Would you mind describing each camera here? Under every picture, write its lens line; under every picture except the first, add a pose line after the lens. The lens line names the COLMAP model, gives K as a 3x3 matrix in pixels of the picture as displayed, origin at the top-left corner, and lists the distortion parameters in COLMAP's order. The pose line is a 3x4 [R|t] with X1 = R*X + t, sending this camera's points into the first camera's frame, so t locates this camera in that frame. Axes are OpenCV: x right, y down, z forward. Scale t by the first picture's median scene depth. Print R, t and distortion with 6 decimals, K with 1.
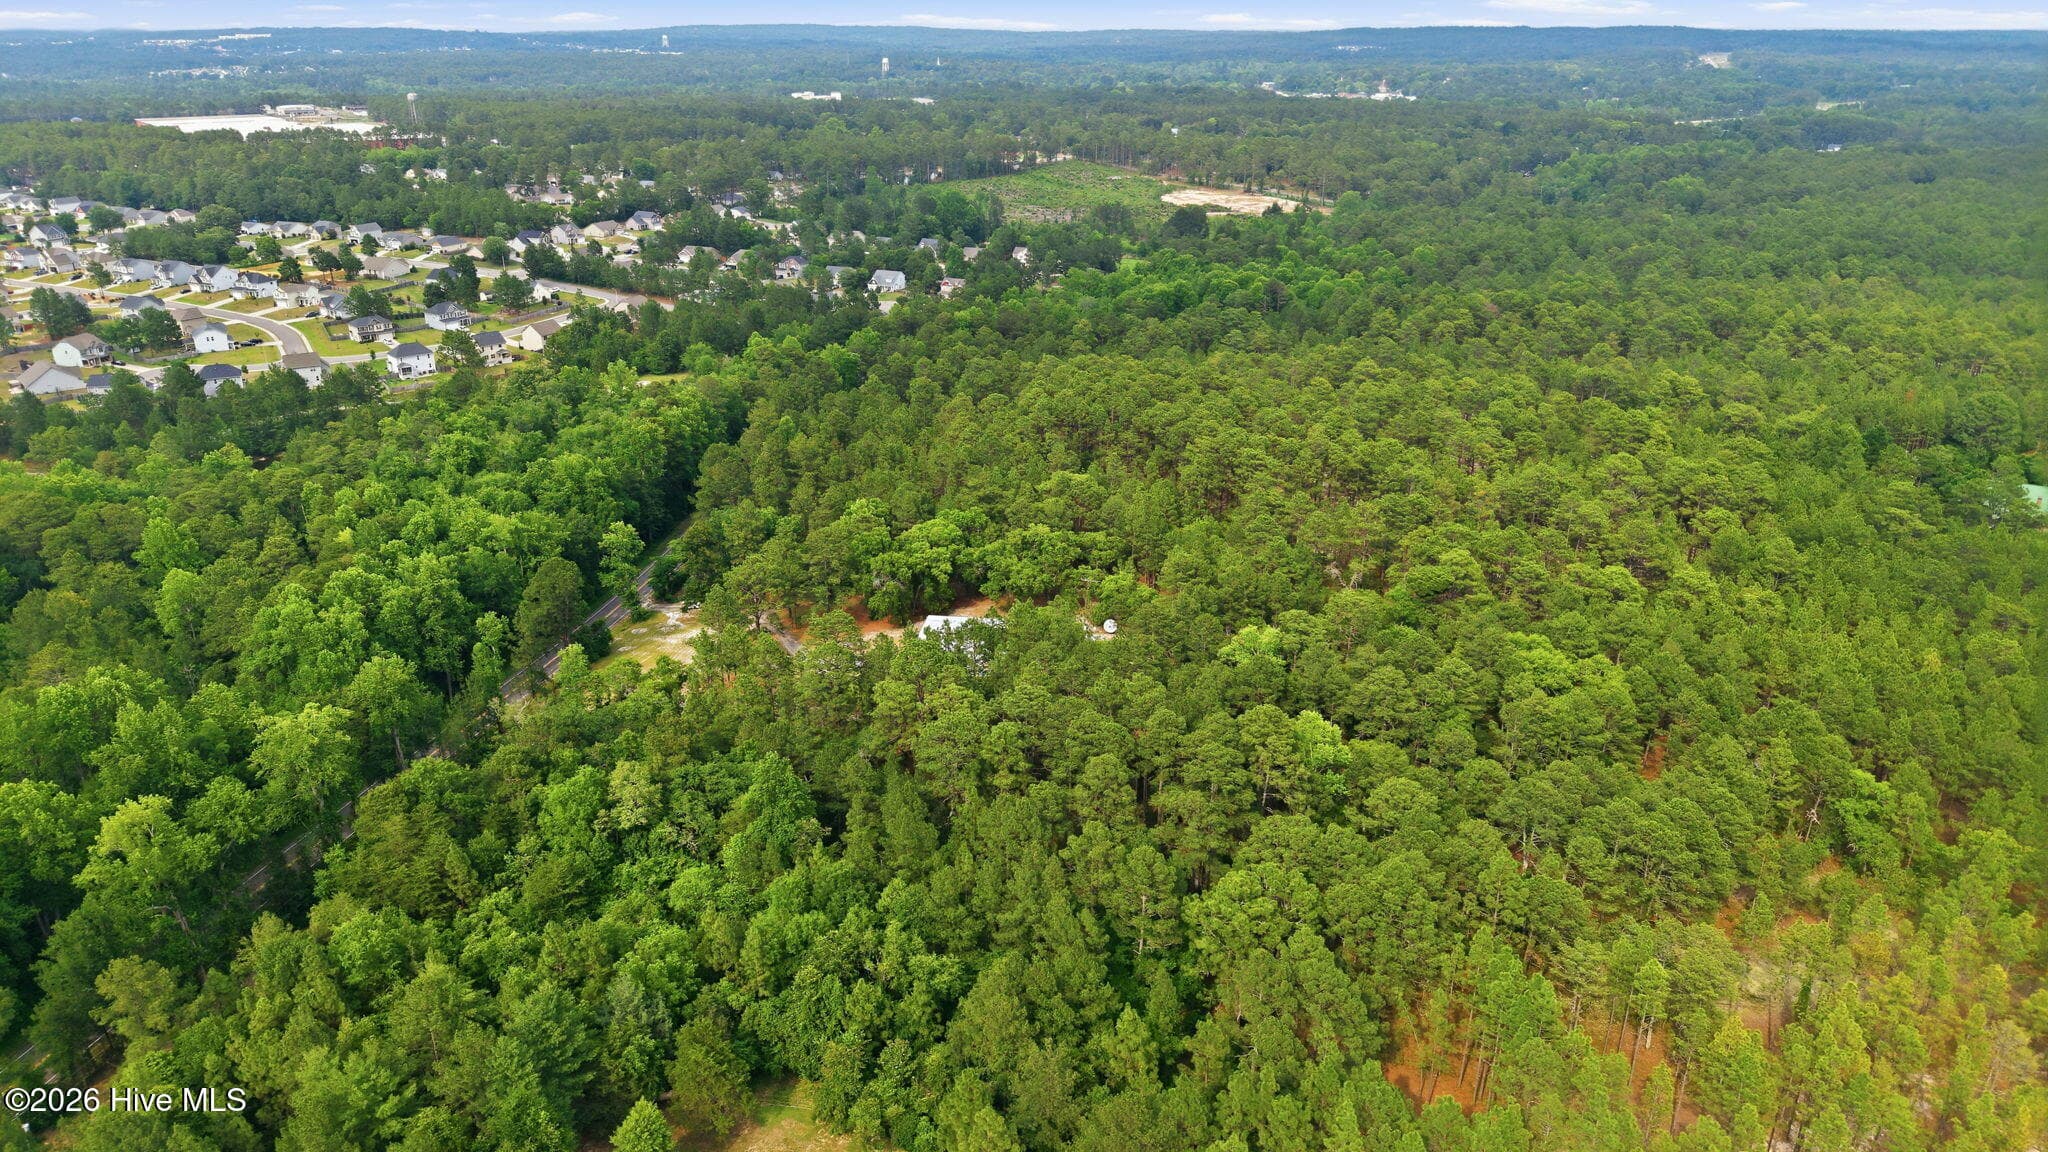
lens RADIAL K [[1376.4, 0, 1022.1], [0, 1376.4, 572.0], [0, 0, 1]] dist [0.011030, -0.008330]
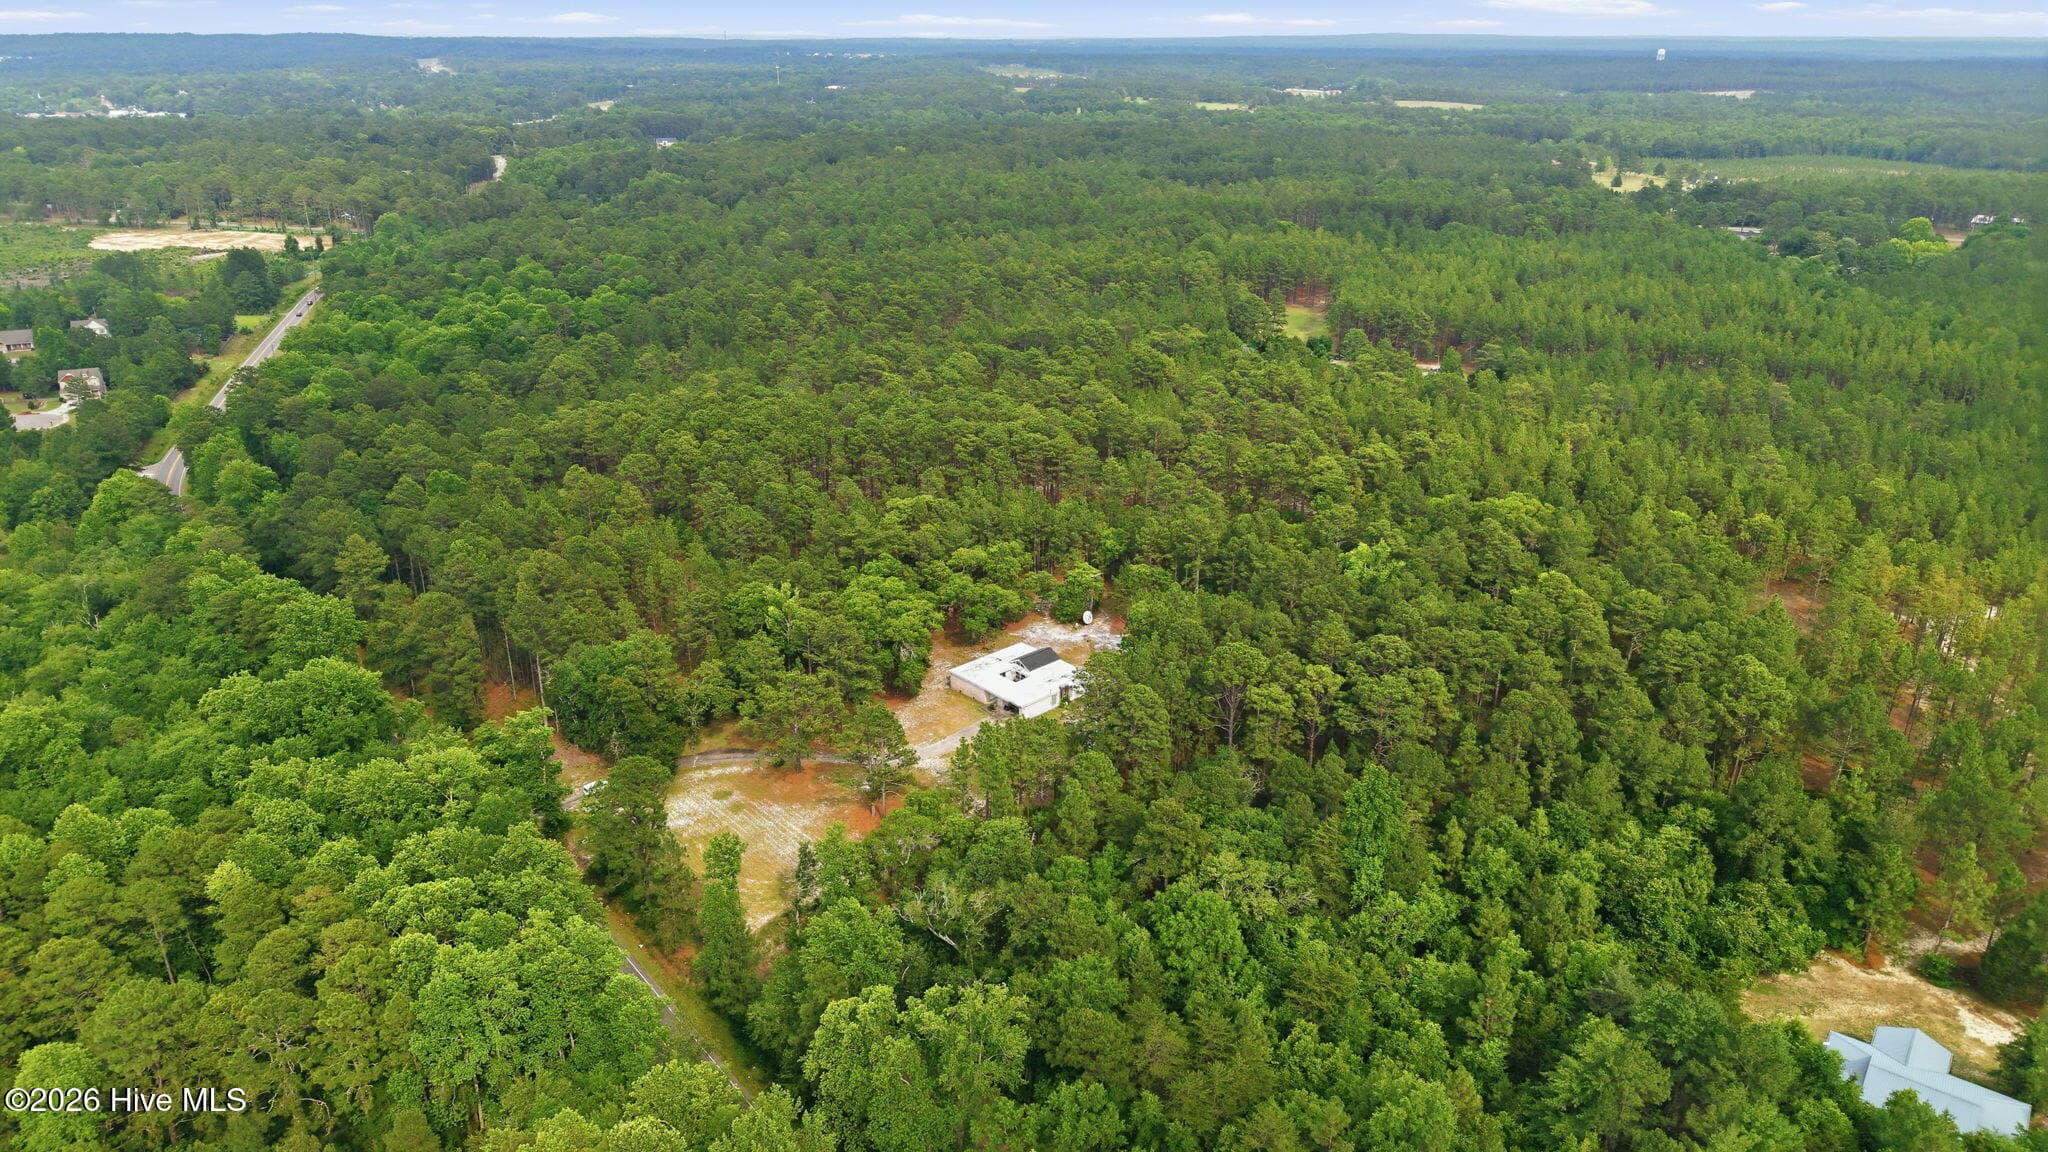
lens RADIAL K [[1376.4, 0, 1022.9], [0, 1376.4, 573.1], [0, 0, 1]] dist [0.011030, -0.008330]
pose [[0.634321, -0.283088, 0.719373, -0.289321], [0.285908, 0.950469, 0.121924, -0.054459], [-0.718257, 0.128336, 0.683840, 0.139064]]
